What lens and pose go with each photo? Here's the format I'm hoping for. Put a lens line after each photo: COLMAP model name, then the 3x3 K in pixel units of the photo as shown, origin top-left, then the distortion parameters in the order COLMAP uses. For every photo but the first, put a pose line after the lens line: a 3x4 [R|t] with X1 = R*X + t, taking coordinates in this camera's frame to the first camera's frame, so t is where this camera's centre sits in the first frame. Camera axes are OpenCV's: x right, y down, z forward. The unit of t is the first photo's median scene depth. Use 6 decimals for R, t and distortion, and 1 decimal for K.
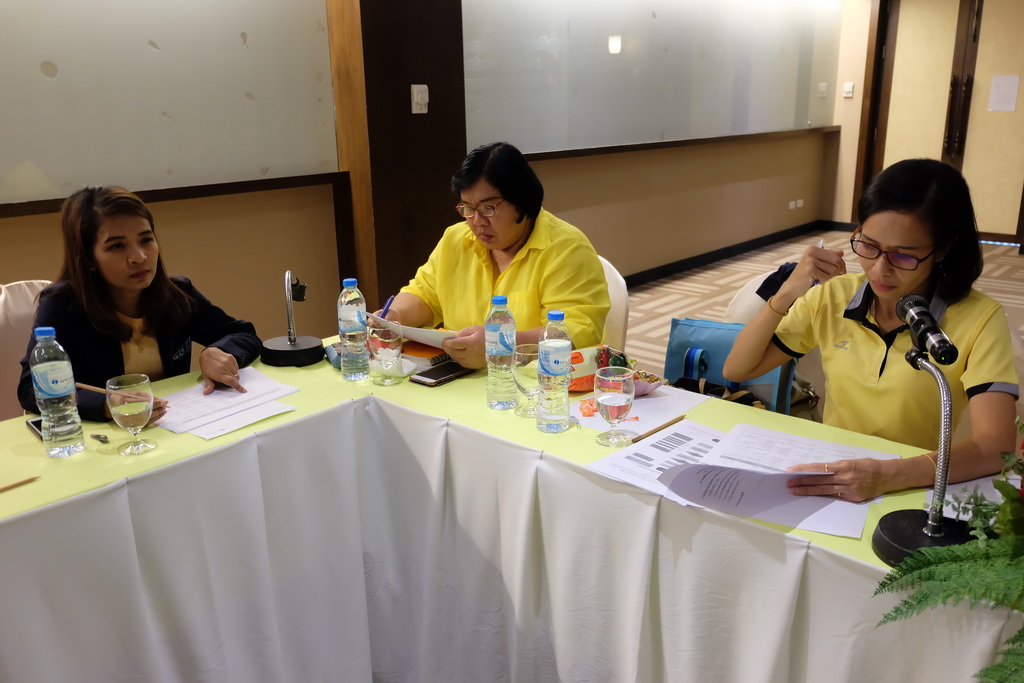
lens RADIAL K [[865.6, 0, 507.2], [0, 865.6, 343.5], [0, 0, 1]] dist [-0.014516, 0.051345]
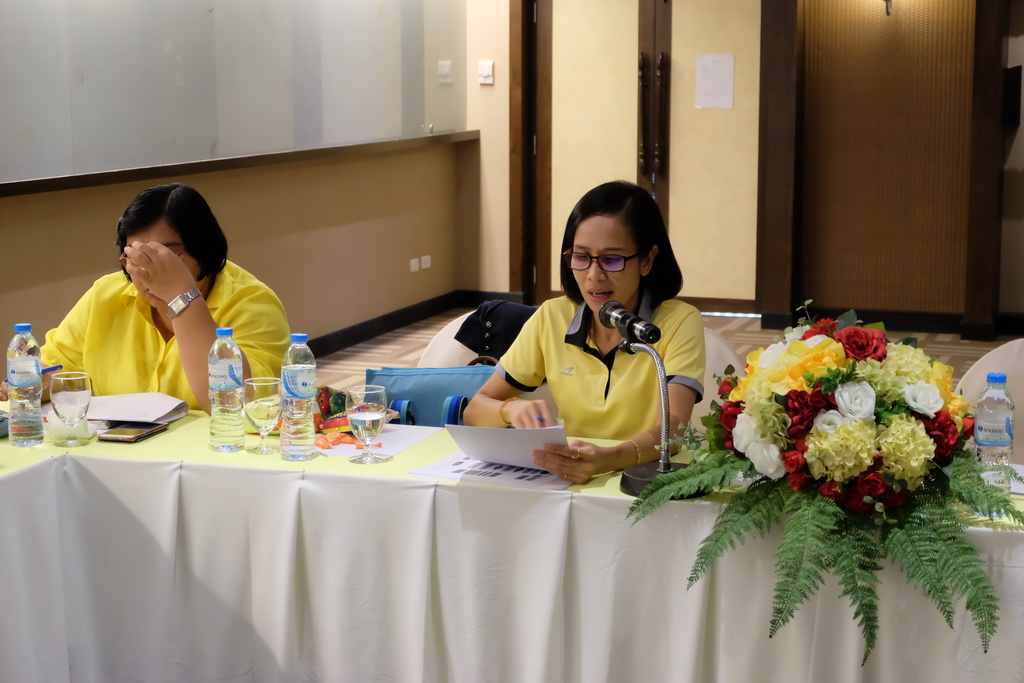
lens RADIAL K [[1913.1, 0, 511.6], [0, 1913.1, 341.7], [0, 0, 1]] dist [-0.131717, 0.000000]
pose [[0.924553, -0.040865, 0.378856, -0.386216], [0.090768, 0.989233, -0.114804, 0.173297], [-0.370085, 0.140530, 0.918307, -0.760257]]
